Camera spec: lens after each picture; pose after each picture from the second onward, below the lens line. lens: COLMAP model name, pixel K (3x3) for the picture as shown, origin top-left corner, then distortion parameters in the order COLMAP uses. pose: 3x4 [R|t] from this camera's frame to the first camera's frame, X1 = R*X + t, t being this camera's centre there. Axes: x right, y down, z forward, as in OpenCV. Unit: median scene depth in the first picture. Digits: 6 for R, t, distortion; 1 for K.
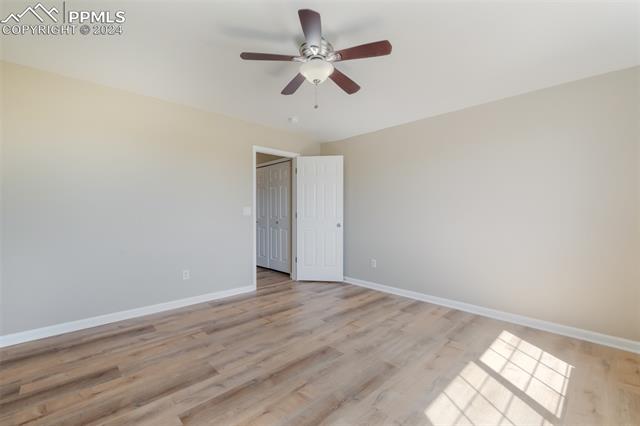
lens RADIAL K [[260.6, 0, 325.4], [0, 260.6, 213.1], [0, 0, 1]] dist [-0.004728, 0.000284]
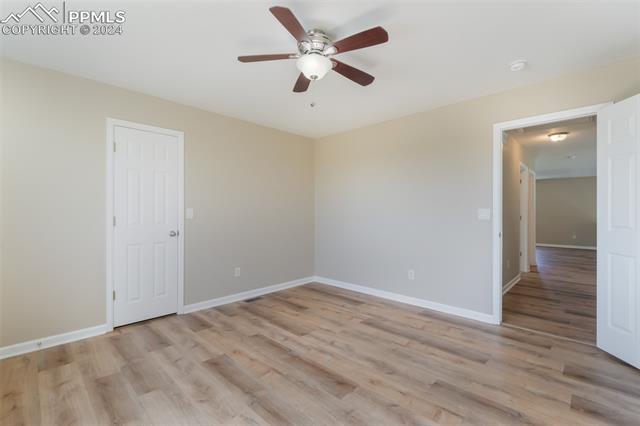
lens RADIAL K [[287.4, 0, 324.9], [0, 287.4, 211.9], [0, 0, 1]] dist [0.001604, -0.000039]
pose [[0.066058, -0.001813, -0.997814, 0.776831], [-0.012633, 0.999917, -0.002653, -0.008062], [0.997736, 0.012780, 0.066030, 0.754965]]
